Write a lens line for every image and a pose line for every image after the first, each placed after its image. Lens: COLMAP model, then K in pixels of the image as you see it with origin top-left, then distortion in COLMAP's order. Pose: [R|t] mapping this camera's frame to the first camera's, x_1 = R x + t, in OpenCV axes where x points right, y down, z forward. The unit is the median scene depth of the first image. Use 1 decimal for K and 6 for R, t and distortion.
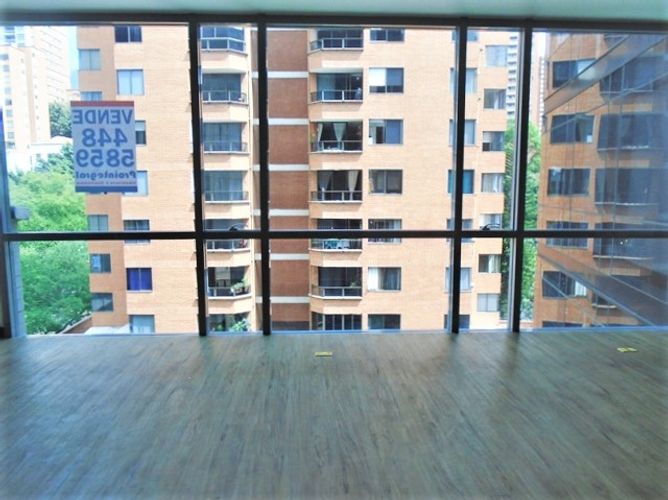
lens RADIAL K [[509.2, 0, 334.0], [0, 509.2, 250.0], [0, 0, 1]] dist [-0.019904, 0.005458]
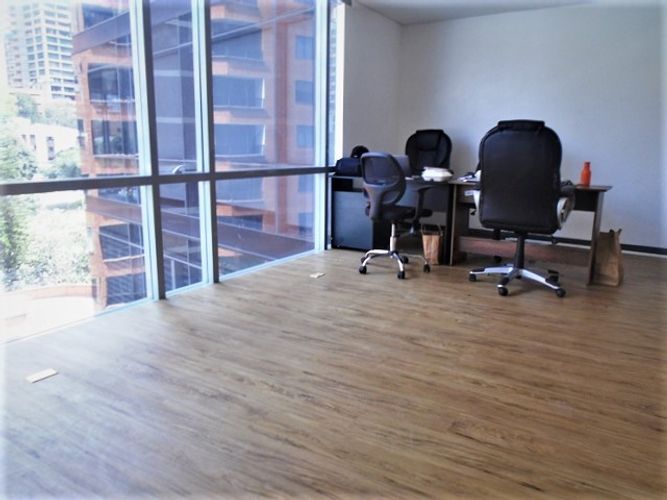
lens RADIAL K [[508.4, 0, 333.5], [0, 508.4, 250.0], [0, 0, 1]] dist [-0.019904, 0.005458]
pose [[0.577430, -0.162146, 0.800177, -0.034423], [0.091172, 0.986756, 0.134162, -0.000351], [-0.811334, -0.004515, 0.584566, 0.039125]]
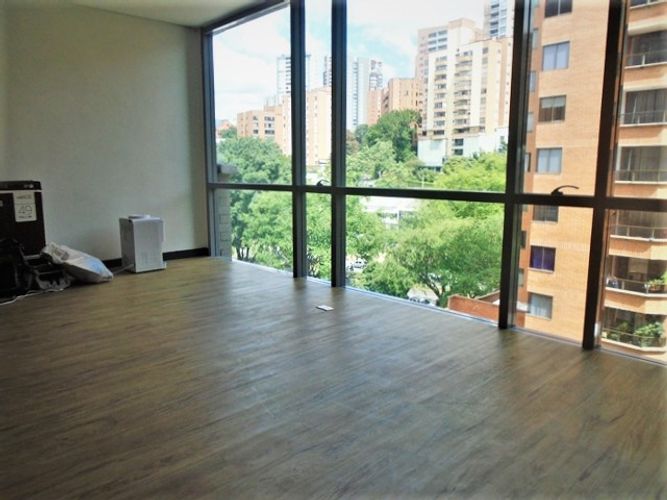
lens RADIAL K [[508.4, 0, 333.5], [0, 508.4, 250.0], [0, 0, 1]] dist [-0.019904, 0.005458]
pose [[0.653411, 0.124549, -0.746687, 0.085421], [-0.097092, 0.992014, 0.080507, 0.001133], [0.750751, 0.019893, 0.660286, 0.041533]]
